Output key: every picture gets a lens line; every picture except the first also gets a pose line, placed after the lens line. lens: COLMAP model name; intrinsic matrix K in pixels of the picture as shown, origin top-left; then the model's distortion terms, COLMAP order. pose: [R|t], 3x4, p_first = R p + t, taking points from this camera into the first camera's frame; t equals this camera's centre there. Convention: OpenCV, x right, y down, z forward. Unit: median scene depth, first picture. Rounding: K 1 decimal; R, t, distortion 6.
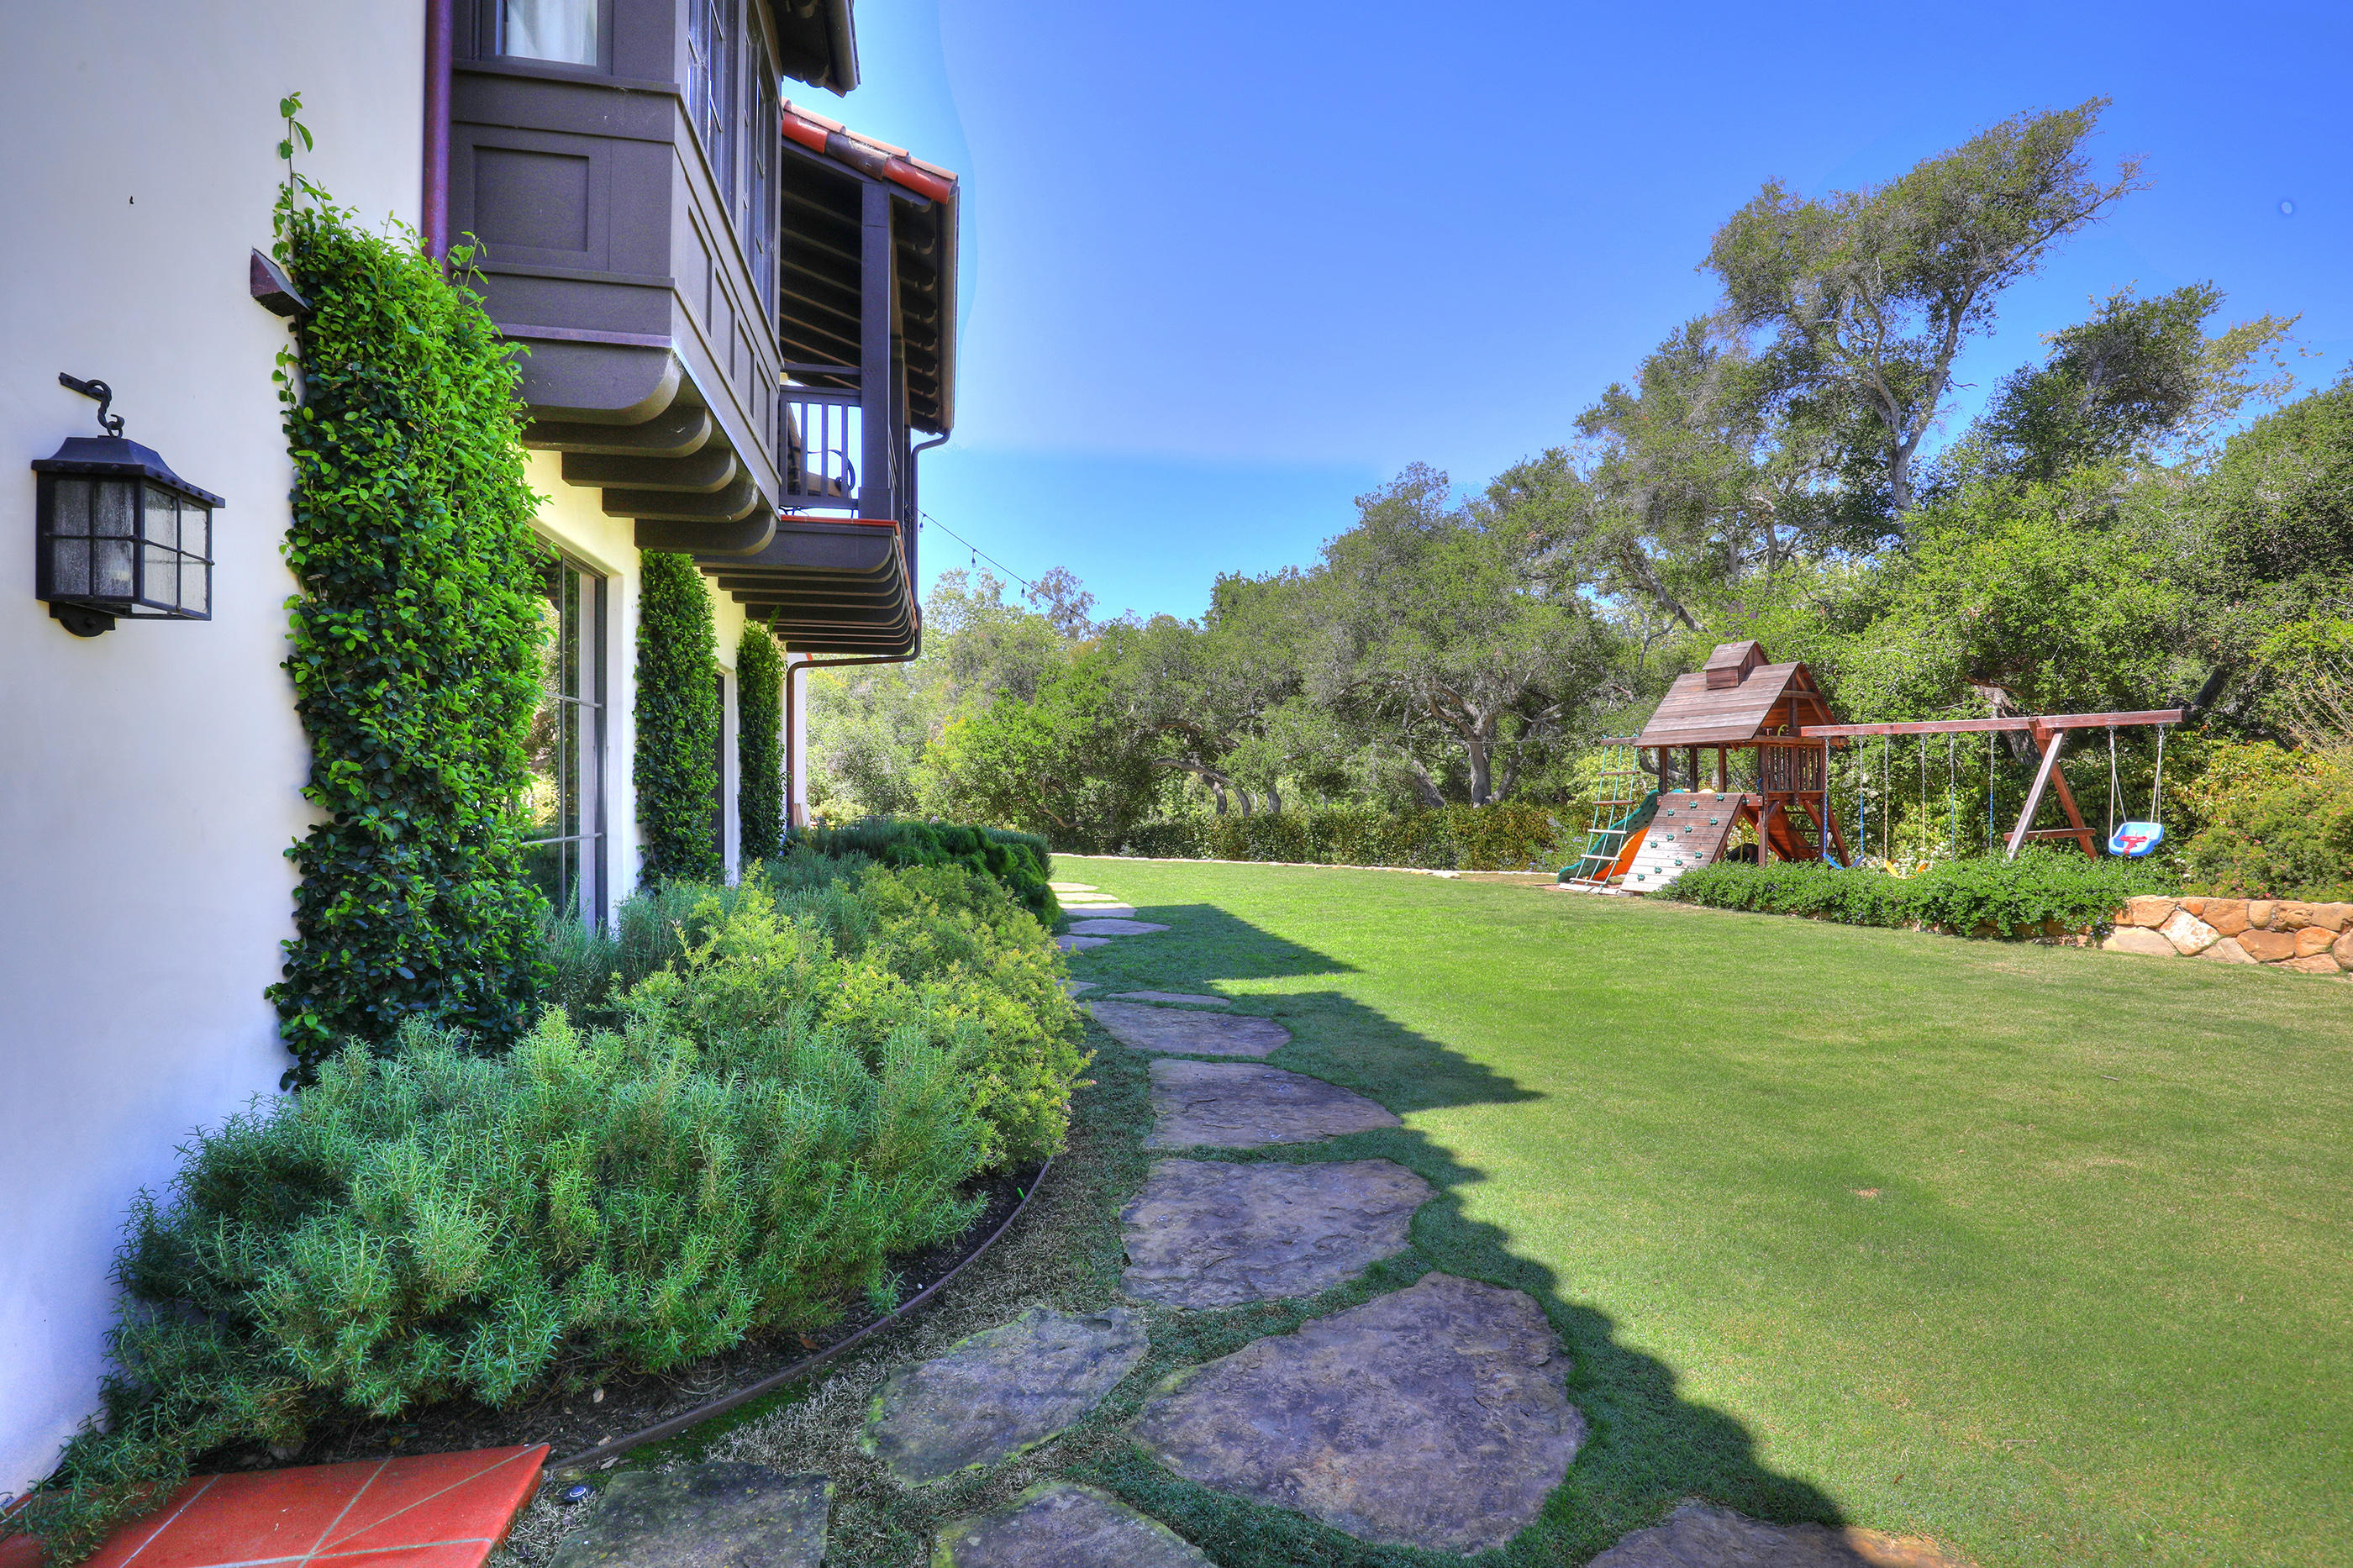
lens RADIAL K [[1072.2, 0, 1187.4], [0, 1072.2, 791.4], [0, 0, 1]] dist [-0.035928, 0.000006]
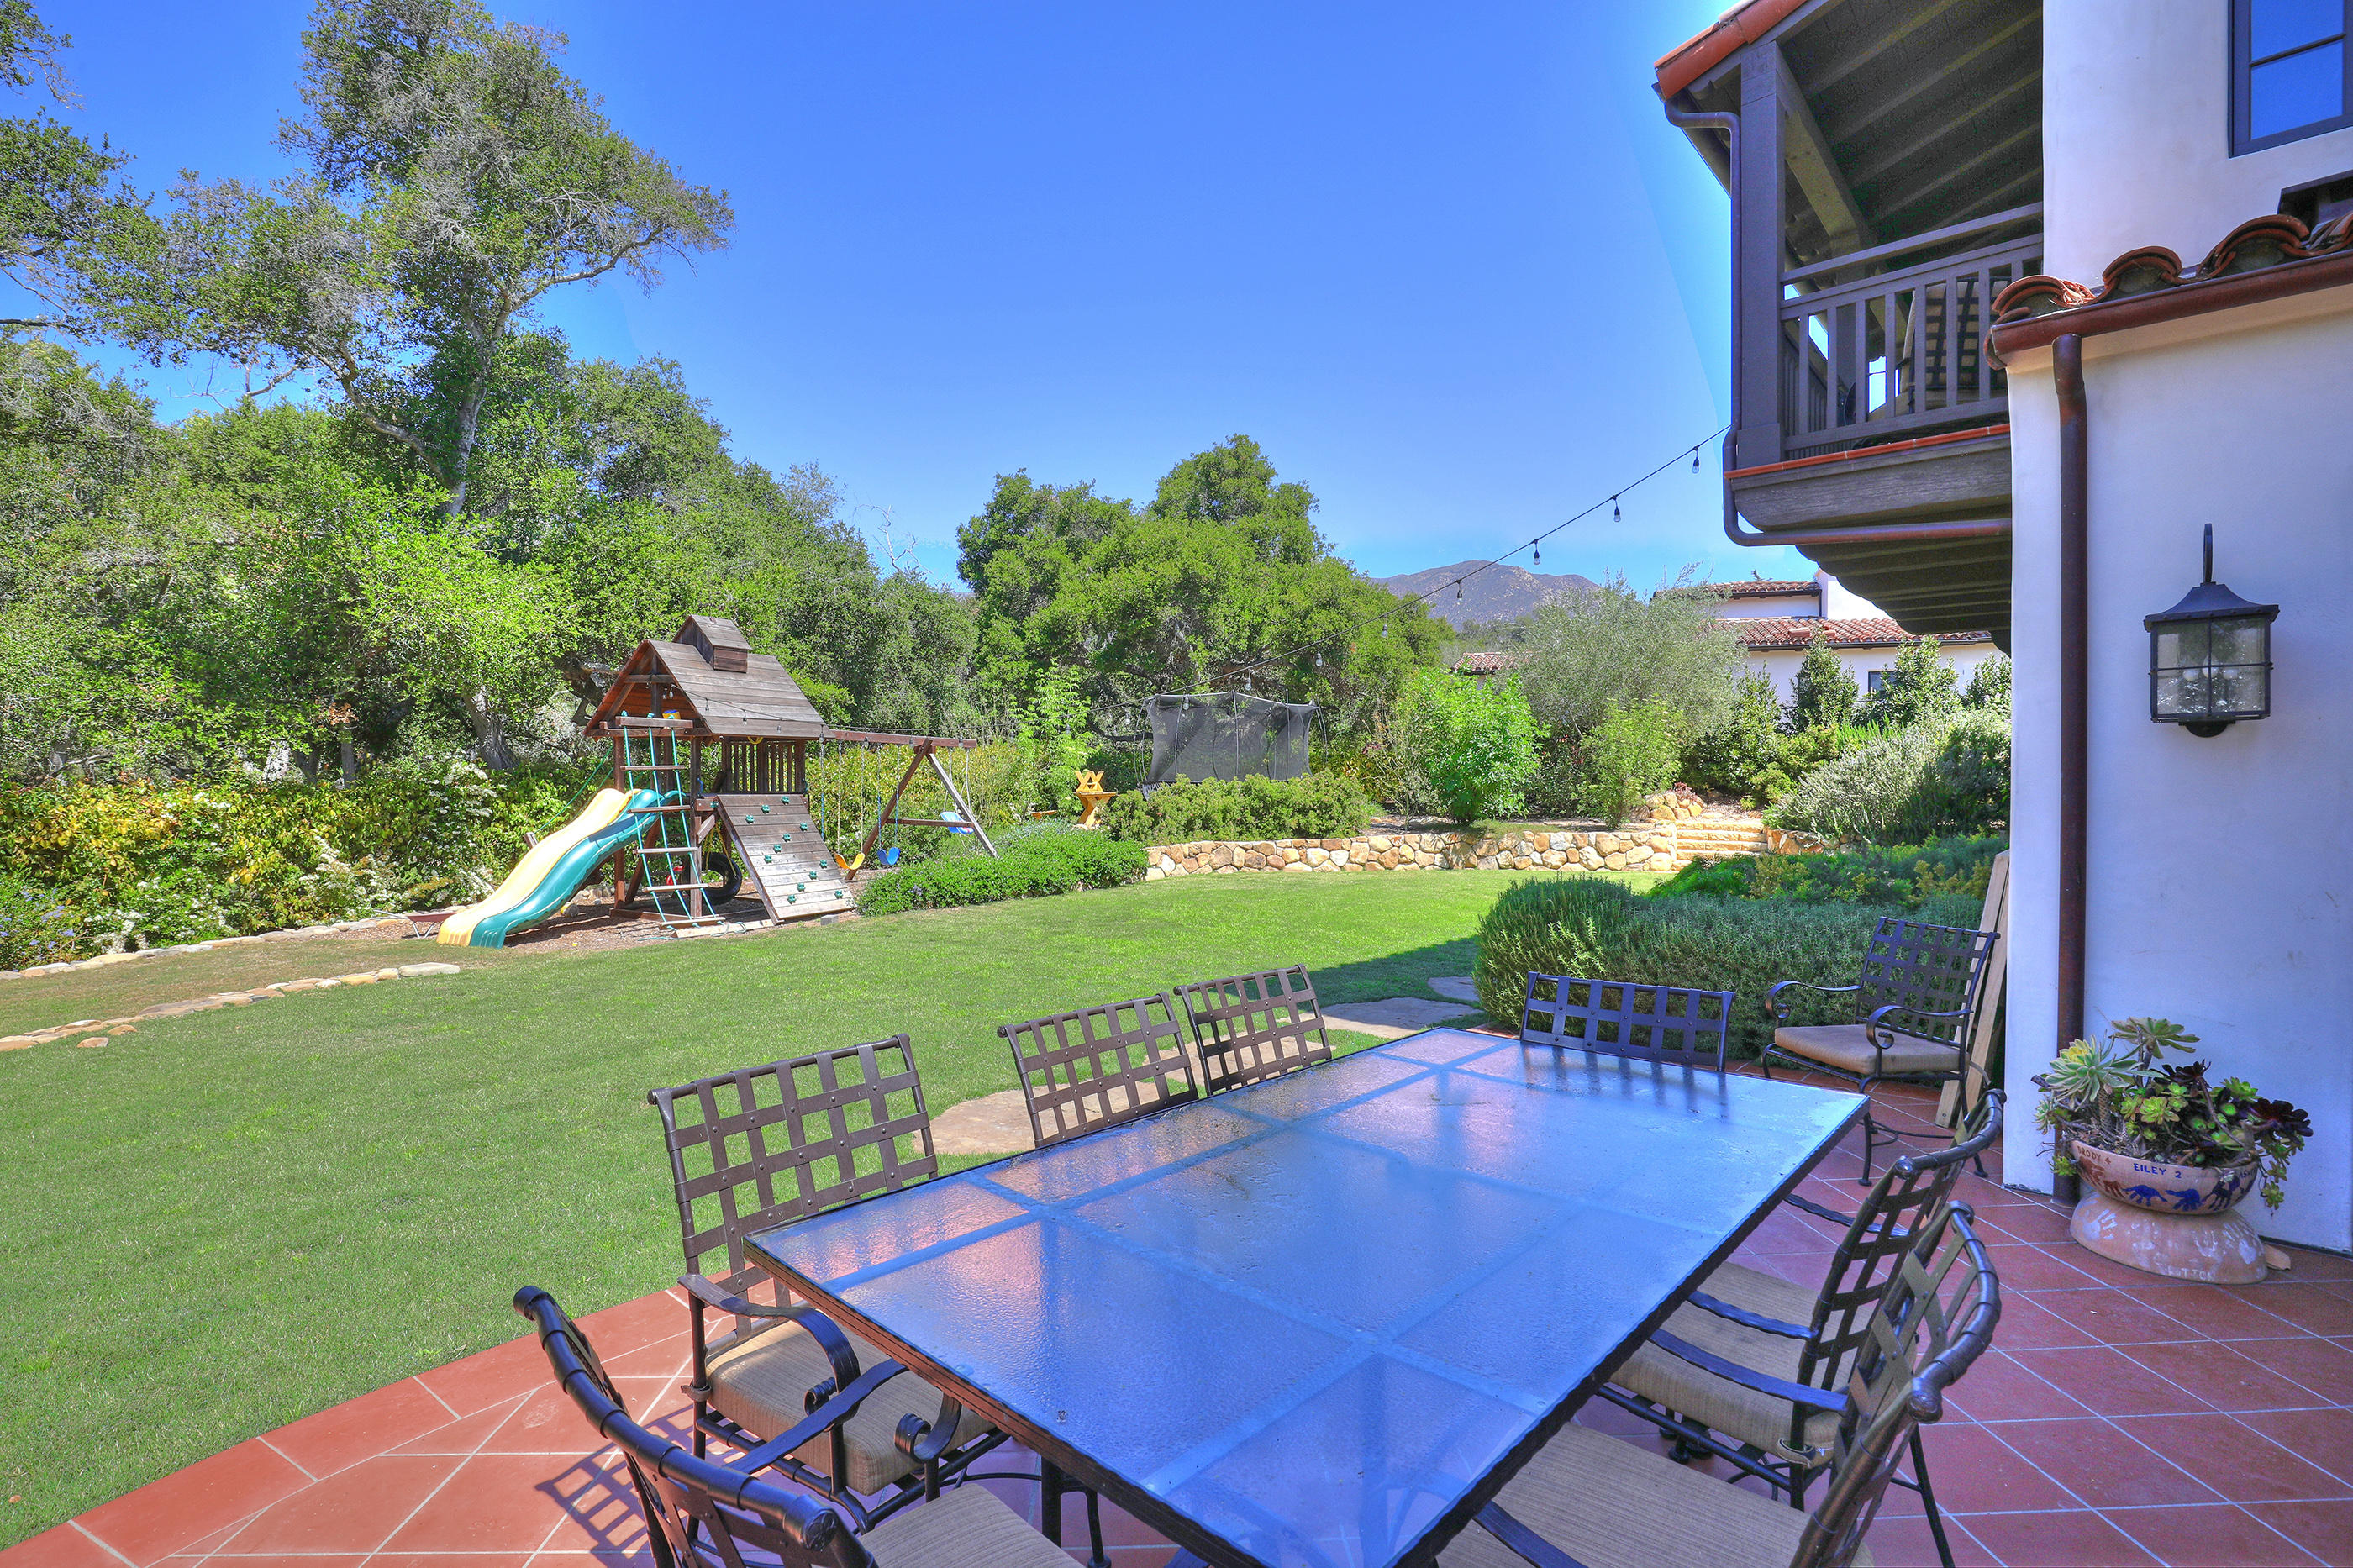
lens RADIAL K [[1072.2, 0, 1187.4], [0, 1072.2, 791.4], [0, 0, 1]] dist [-0.035928, 0.000006]
pose [[-0.571395, -0.005361, 0.820658, -0.817089], [-0.002662, 0.999986, 0.004679, -0.023302], [-0.820671, 0.000489, -0.571401, 2.141432]]
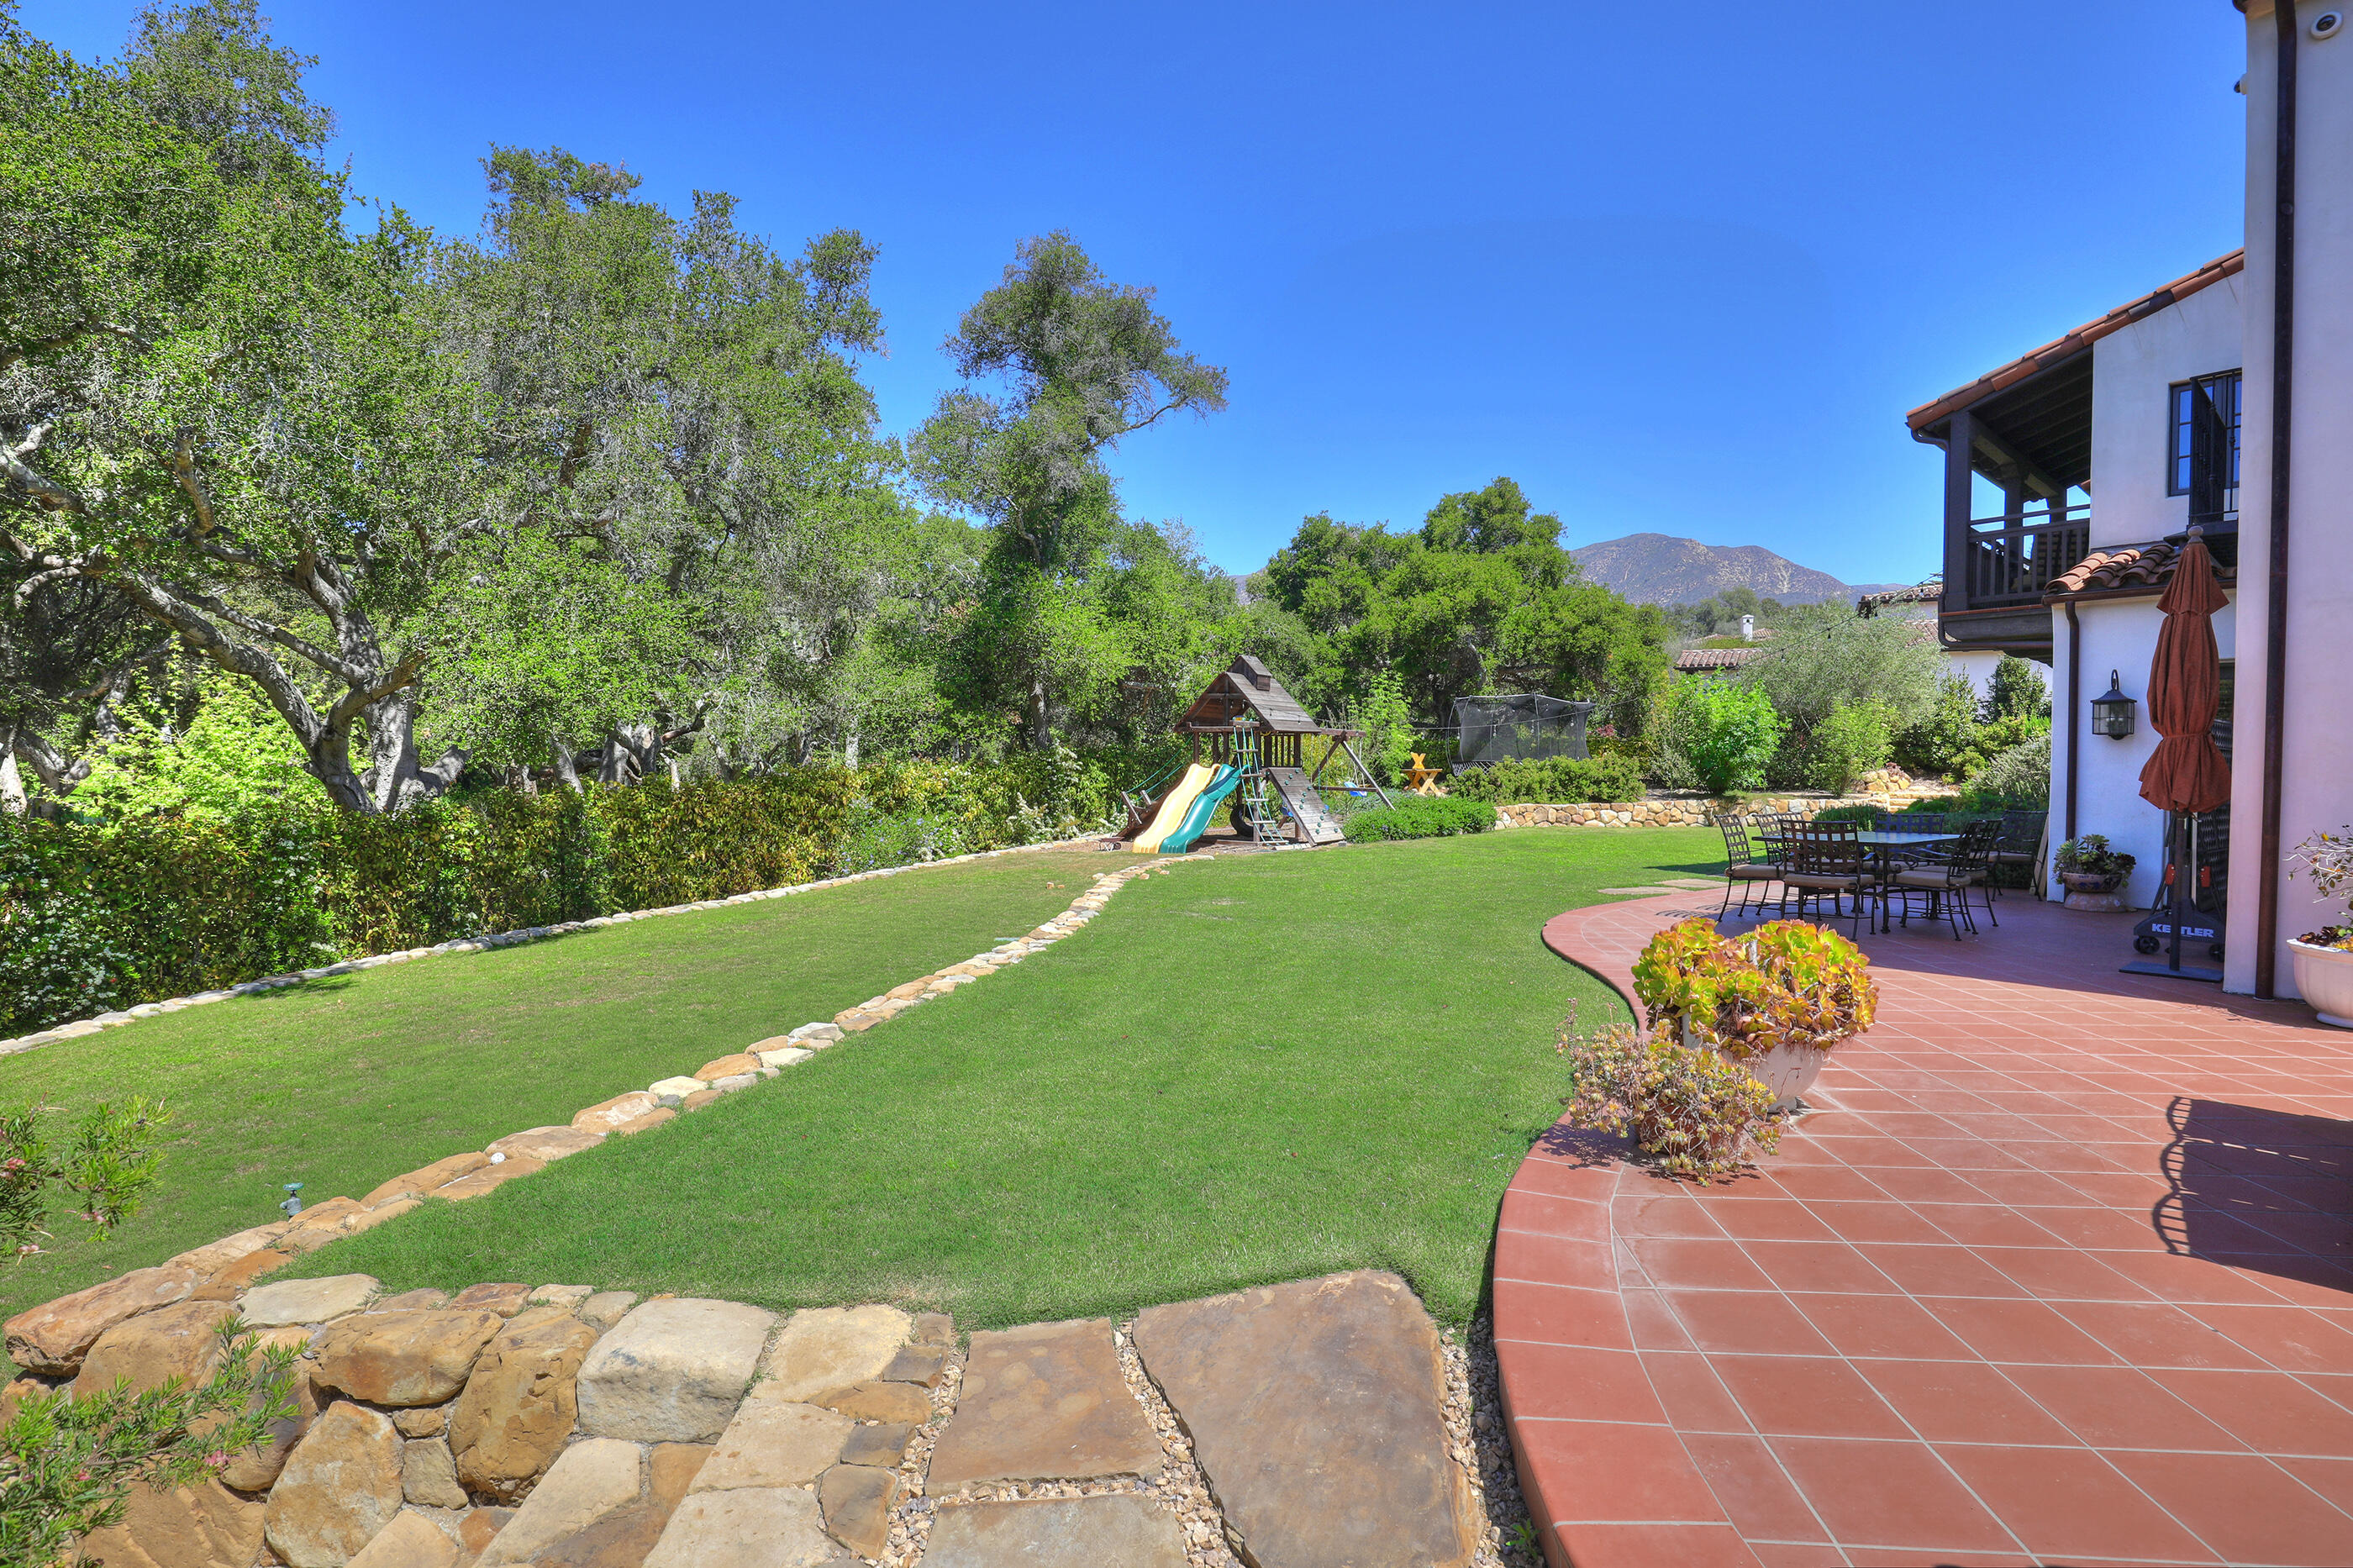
lens RADIAL K [[1072.2, 0, 1187.4], [0, 1072.2, 791.4], [0, 0, 1]] dist [-0.035928, 0.000006]
pose [[-0.450945, -0.020038, 0.892327, -1.309935], [-0.003666, 0.999781, 0.020599, -0.004715], [-0.892544, 0.006018, -0.450919, 3.095869]]
